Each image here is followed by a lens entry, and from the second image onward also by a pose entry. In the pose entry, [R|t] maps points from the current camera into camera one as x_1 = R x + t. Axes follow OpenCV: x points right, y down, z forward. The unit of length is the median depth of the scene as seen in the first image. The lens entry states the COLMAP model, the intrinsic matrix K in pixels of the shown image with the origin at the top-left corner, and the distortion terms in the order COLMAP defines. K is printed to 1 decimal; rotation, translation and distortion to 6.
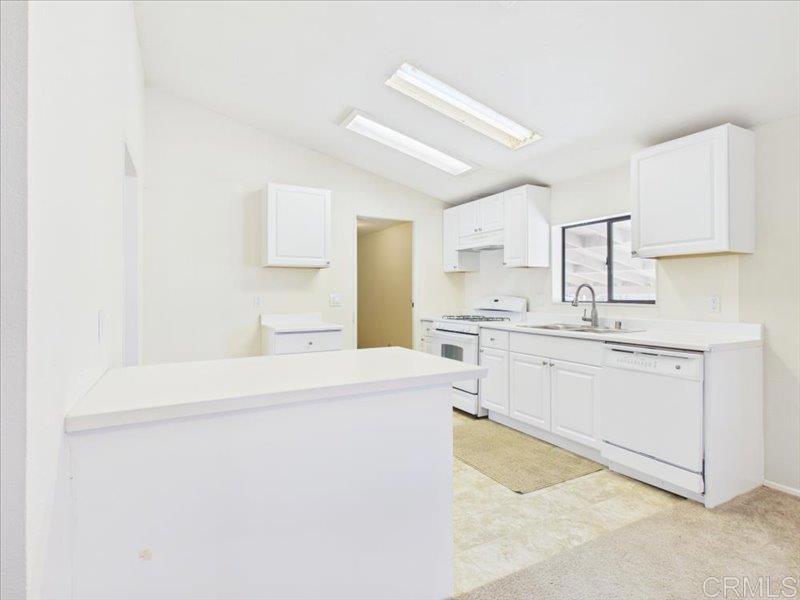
lens RADIAL K [[415.6, 0, 399.0], [0, 415.6, 290.5], [0, 0, 1]] dist [0.000584, -0.000106]
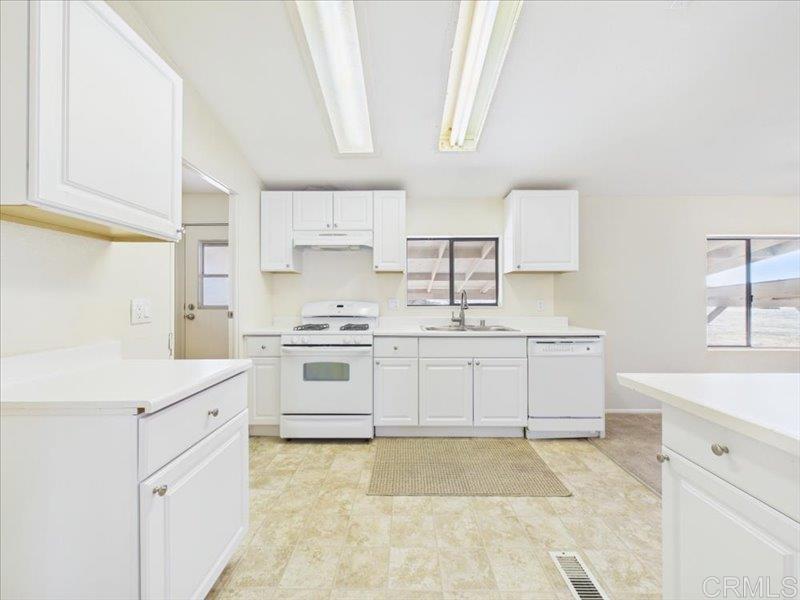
lens RADIAL K [[322.4, 0, 399.6], [0, 322.4, 295.0], [0, 0, 1]] dist [0.001060, 0.000207]
pose [[0.481905, 0.011465, 0.876149, -0.412376], [-0.004960, 0.999934, -0.010357, 0.007998], [-0.876210, 0.000645, 0.481930, 0.675752]]
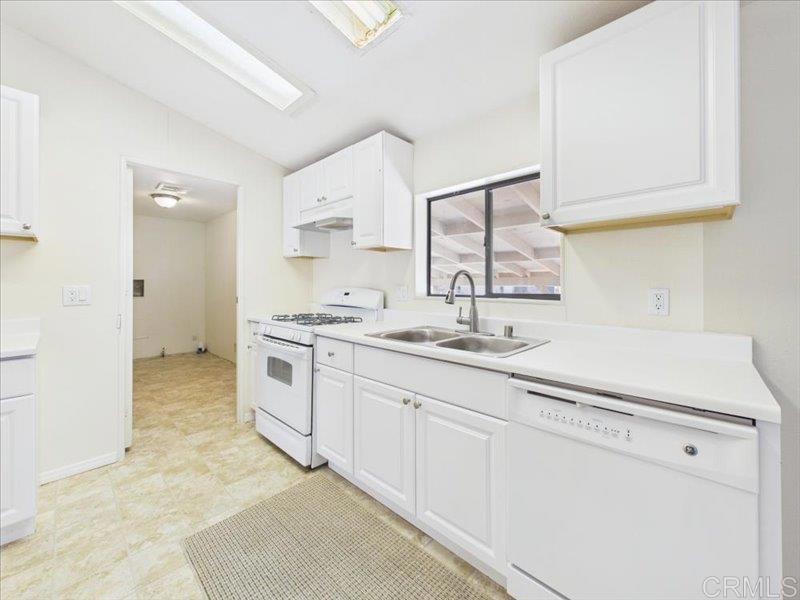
lens RADIAL K [[320.9, 0, 399.4], [0, 320.9, 283.6], [0, 0, 1]] dist [0.001430, -0.000073]
pose [[0.949167, 0.001199, 0.314770, 0.174542], [-0.002285, 0.999993, 0.003084, 0.003842], [-0.314764, -0.003647, 0.949163, 0.504818]]
